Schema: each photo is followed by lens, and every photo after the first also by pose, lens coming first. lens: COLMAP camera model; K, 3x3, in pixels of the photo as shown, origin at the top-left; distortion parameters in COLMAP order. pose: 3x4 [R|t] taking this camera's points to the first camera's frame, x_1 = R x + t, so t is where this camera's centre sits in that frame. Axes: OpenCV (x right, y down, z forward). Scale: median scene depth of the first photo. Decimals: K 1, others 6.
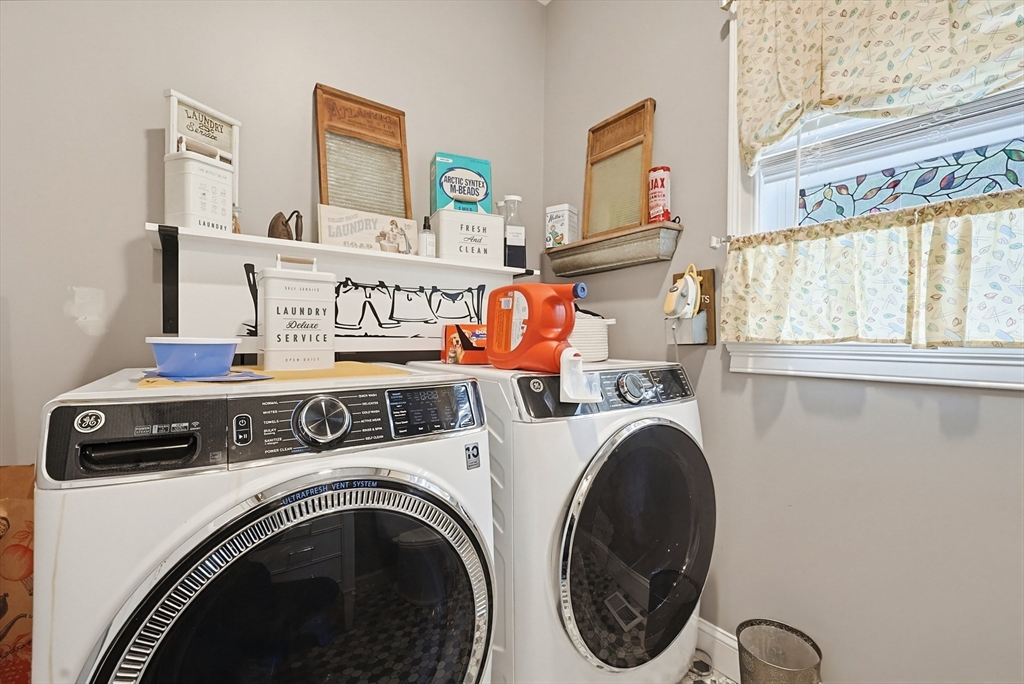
lens RADIAL K [[436.8, 0, 508.5], [0, 436.8, 344.0], [0, 0, 1]] dist [-0.001008, -0.000225]
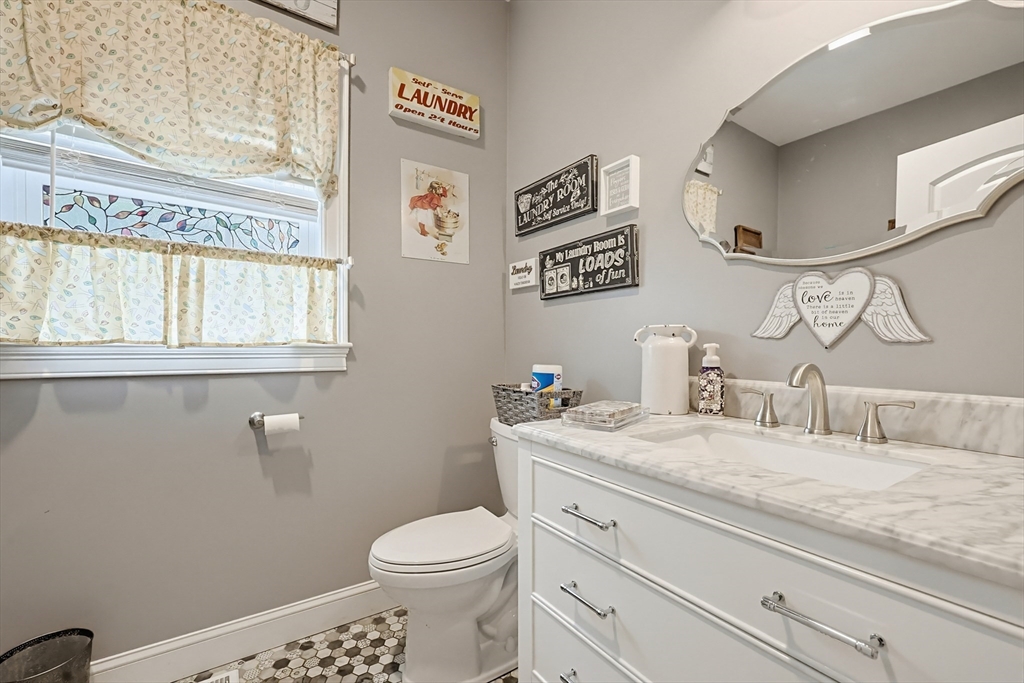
lens RADIAL K [[436.8, 0, 510.1], [0, 436.8, 344.9], [0, 0, 1]] dist [-0.001008, -0.000225]
pose [[0.048377, -0.003049, 0.998824, -0.309851], [0.004124, 0.999987, 0.002853, 0.000380], [-0.998821, 0.003982, 0.048389, -0.088154]]
